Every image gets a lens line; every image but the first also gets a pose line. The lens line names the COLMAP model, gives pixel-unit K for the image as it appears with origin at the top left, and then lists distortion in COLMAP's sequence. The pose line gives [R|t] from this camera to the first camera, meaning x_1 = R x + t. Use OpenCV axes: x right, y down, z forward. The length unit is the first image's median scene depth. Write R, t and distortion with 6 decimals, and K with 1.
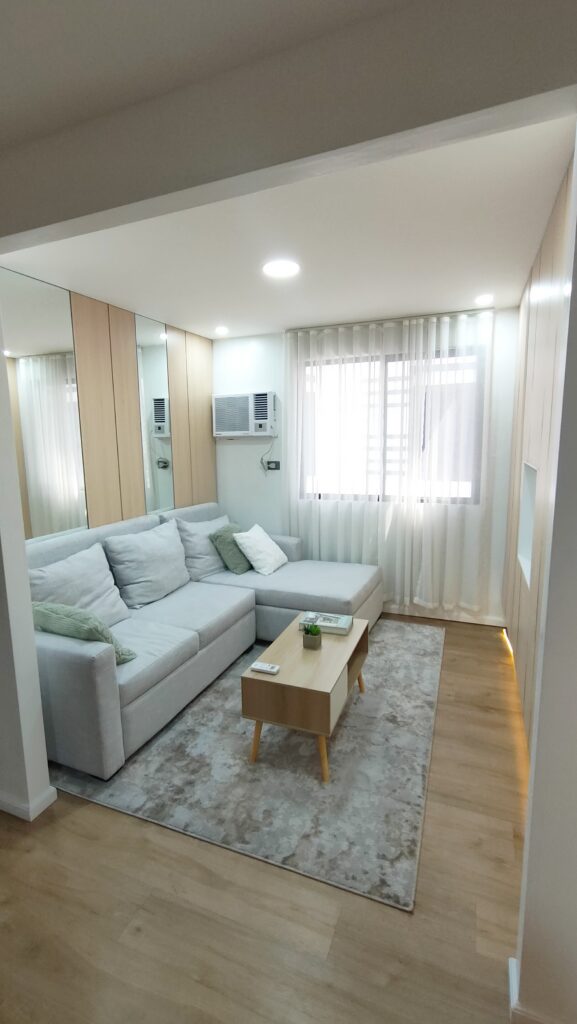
lens RADIAL K [[471.4, 0, 284.3], [0, 471.4, 503.9], [0, 0, 1]] dist [-0.001136, 0.001560]
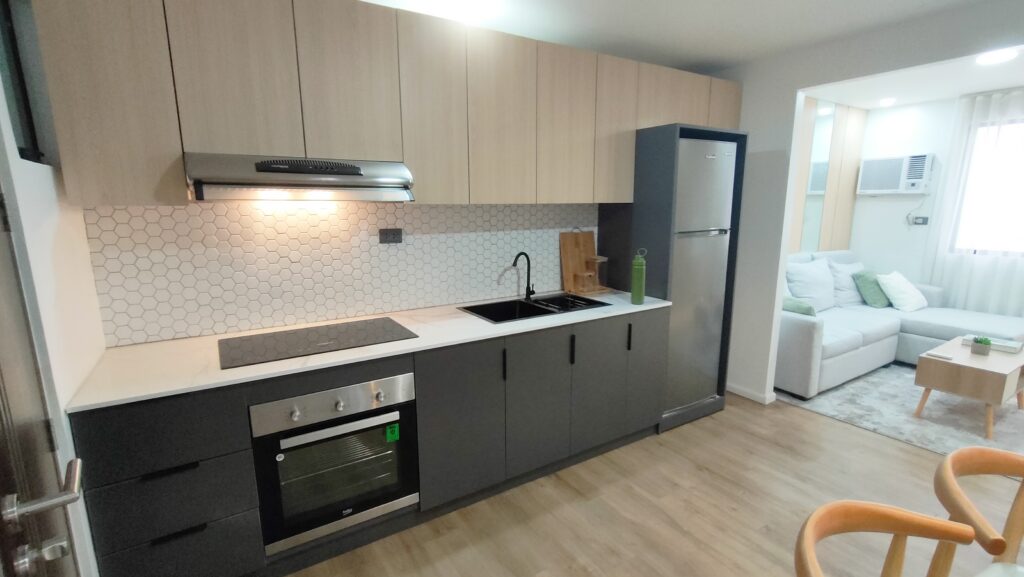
lens RADIAL K [[471.4, 0, 512.5], [0, 471.4, 291.2], [0, 0, 1]] dist [-0.001136, 0.001560]
pose [[0.814587, 0.122230, -0.567017, -0.178070], [-0.089359, 0.992320, 0.085536, 0.084582], [0.573118, -0.019009, 0.819253, -0.526822]]
